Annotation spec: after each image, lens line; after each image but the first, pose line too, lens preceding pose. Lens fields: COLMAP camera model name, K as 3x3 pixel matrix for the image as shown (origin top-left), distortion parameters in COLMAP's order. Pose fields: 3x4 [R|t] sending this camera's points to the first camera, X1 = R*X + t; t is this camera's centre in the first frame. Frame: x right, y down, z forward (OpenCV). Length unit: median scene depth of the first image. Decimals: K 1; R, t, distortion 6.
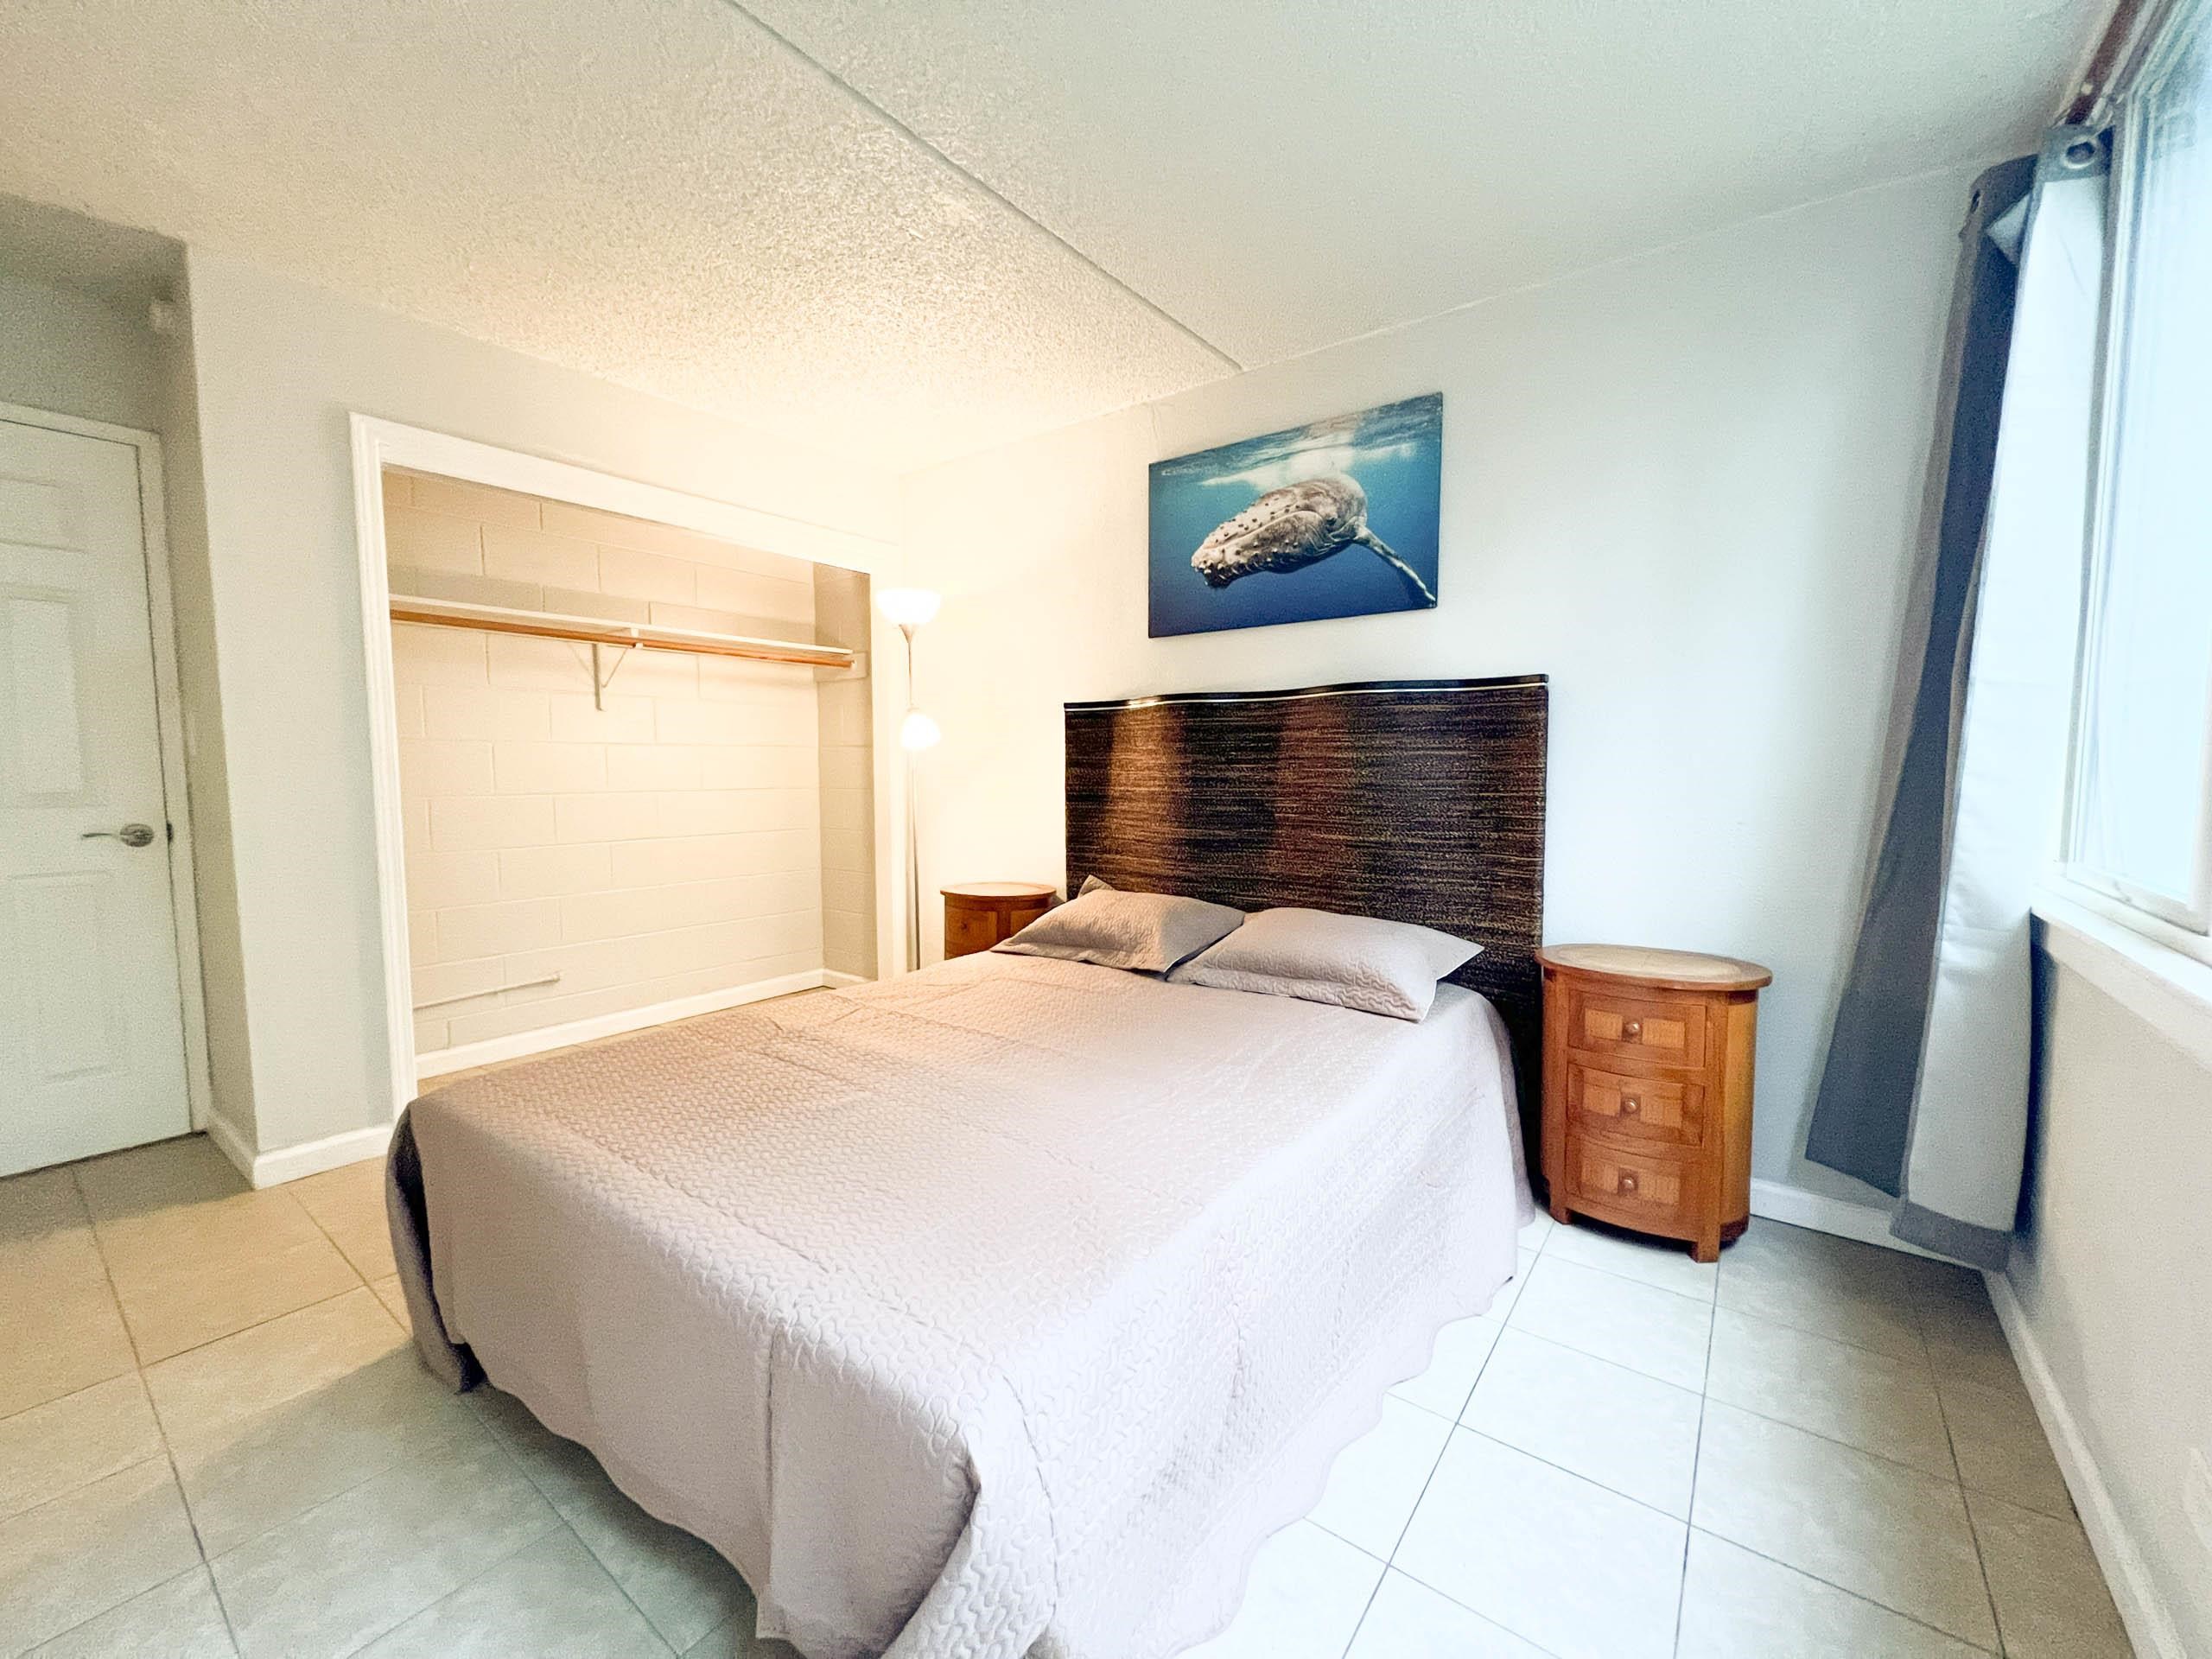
lens RADIAL K [[886.4, 0, 1109.1], [0, 886.4, 829.1], [0, 0, 1]] dist [-0.001485, 0.000596]
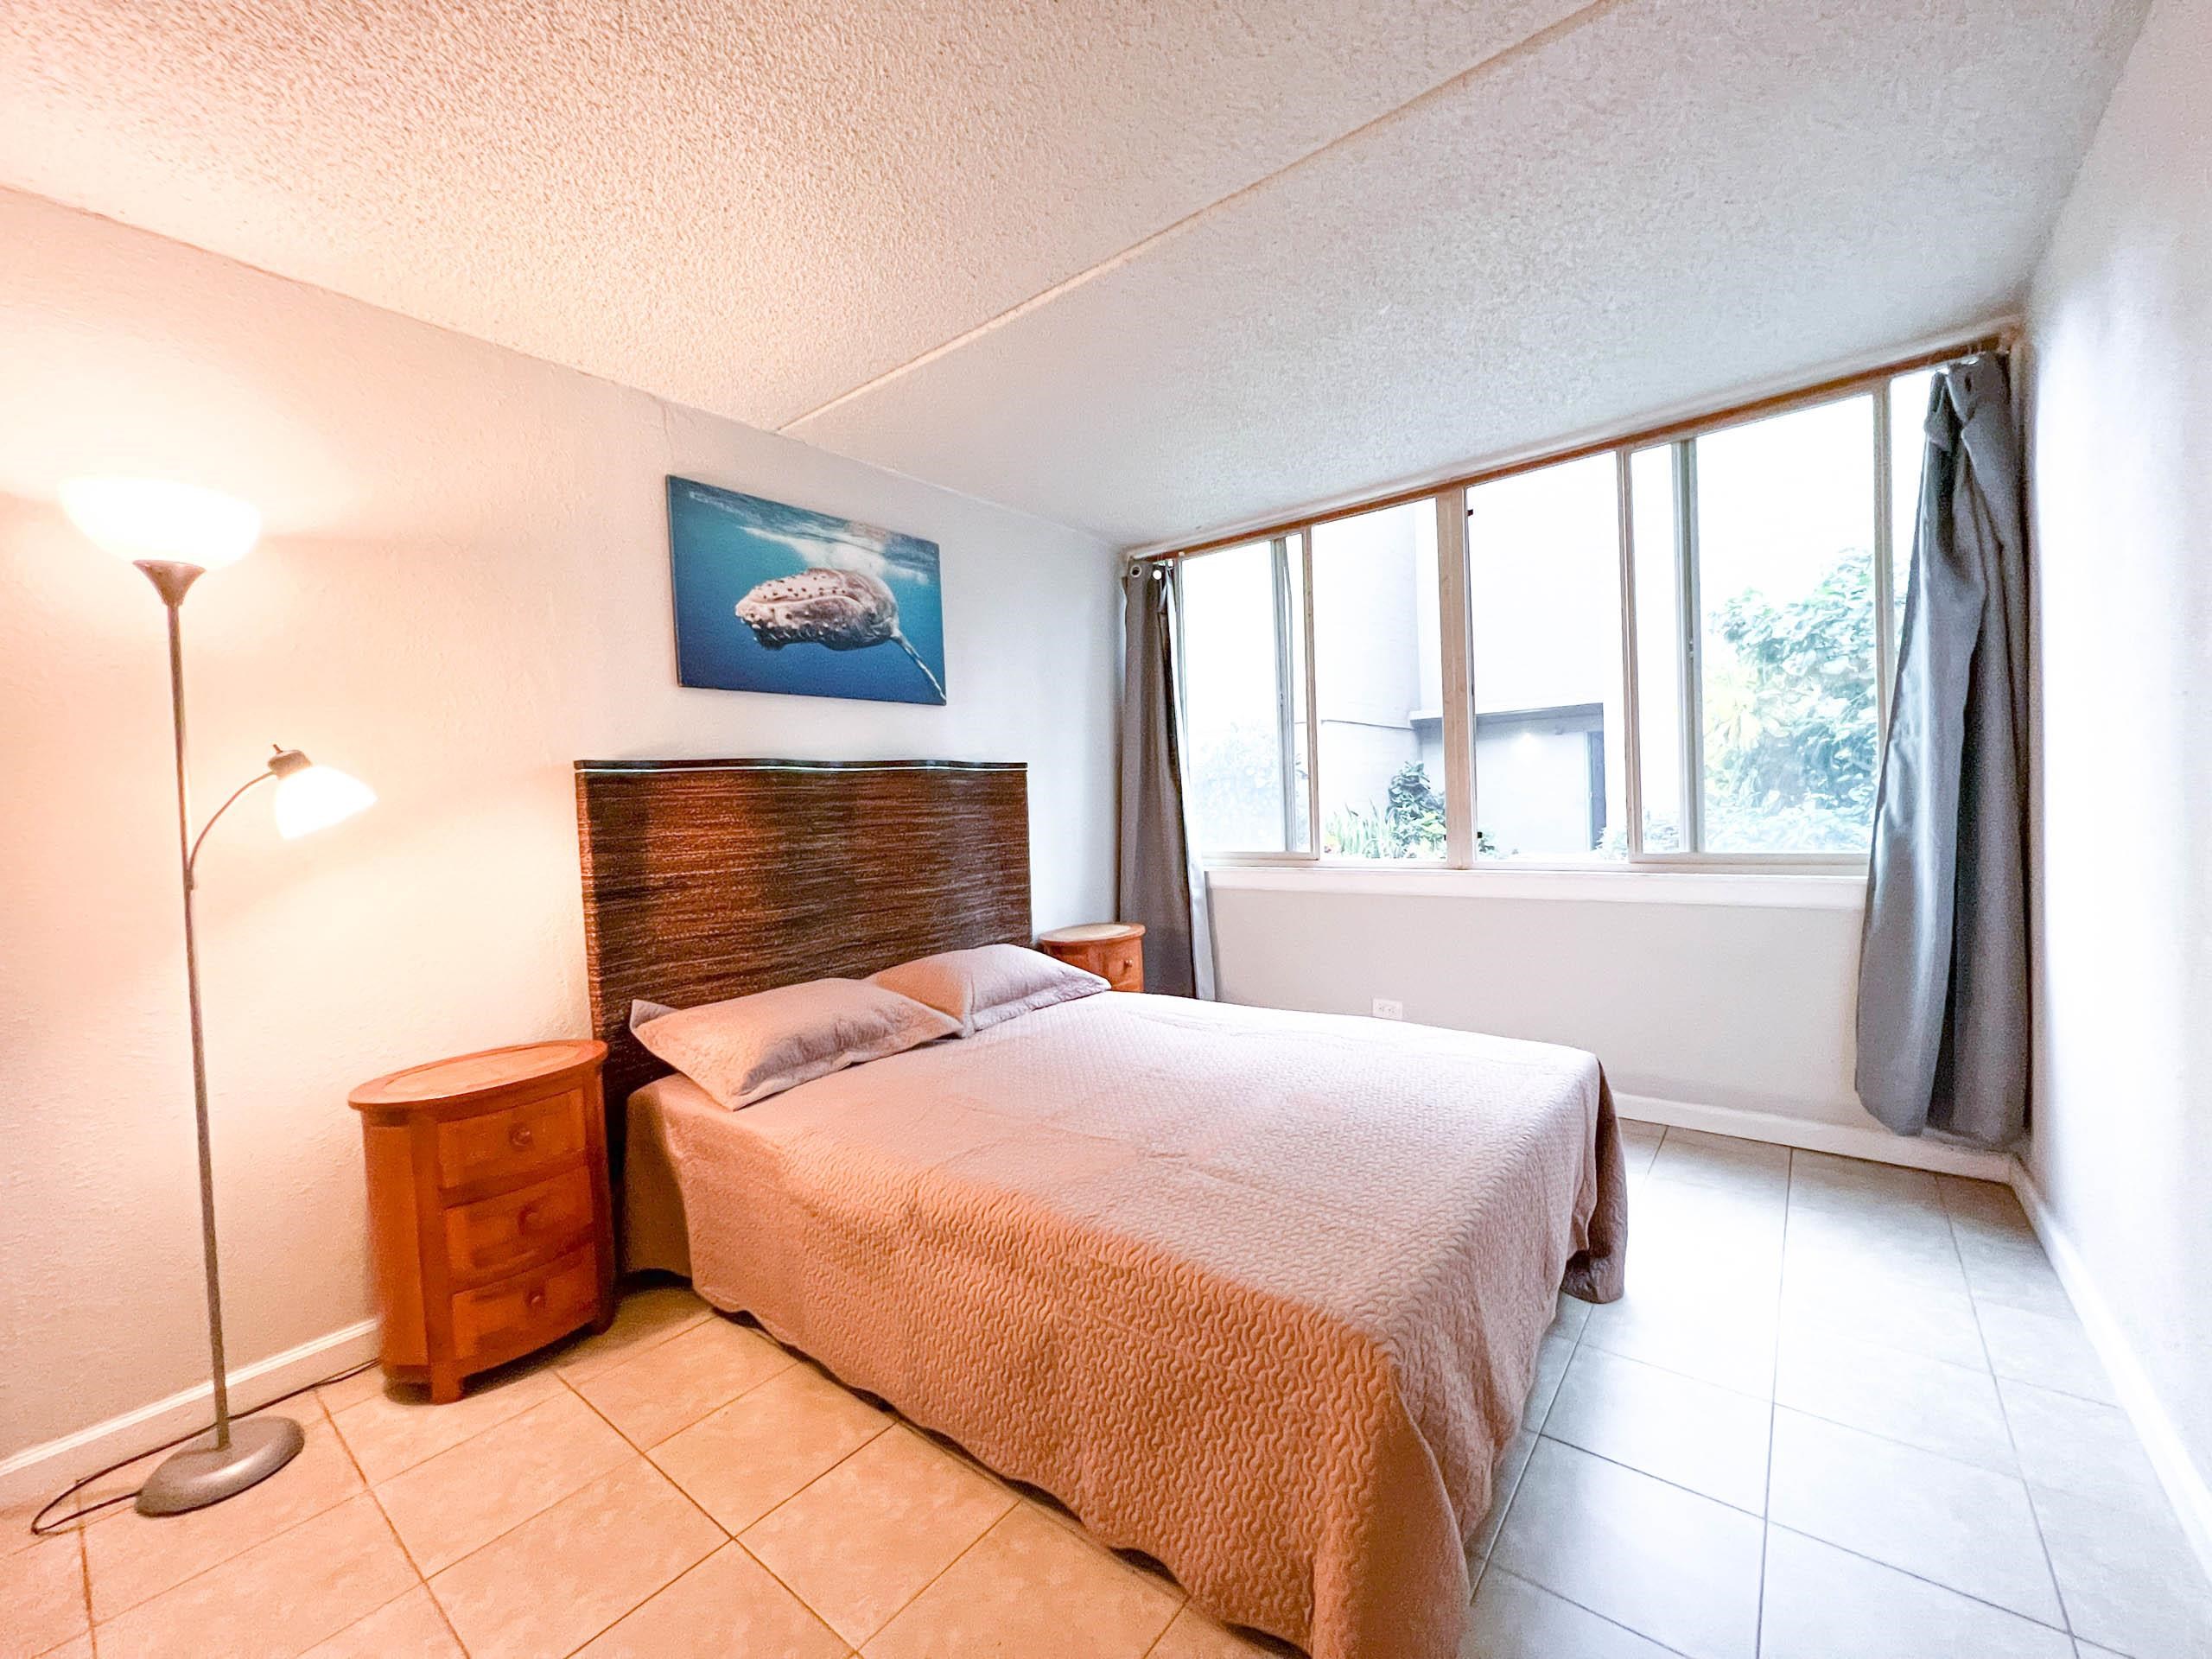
lens RADIAL K [[886.4, 0, 1110.8], [0, 886.4, 831.3], [0, 0, 1]] dist [-0.001485, 0.000596]
pose [[0.028317, -0.033956, 0.999022, -0.835680], [0.116743, 0.992696, 0.030432, -0.070202], [-0.992758, 0.115767, 0.032074, 0.663673]]
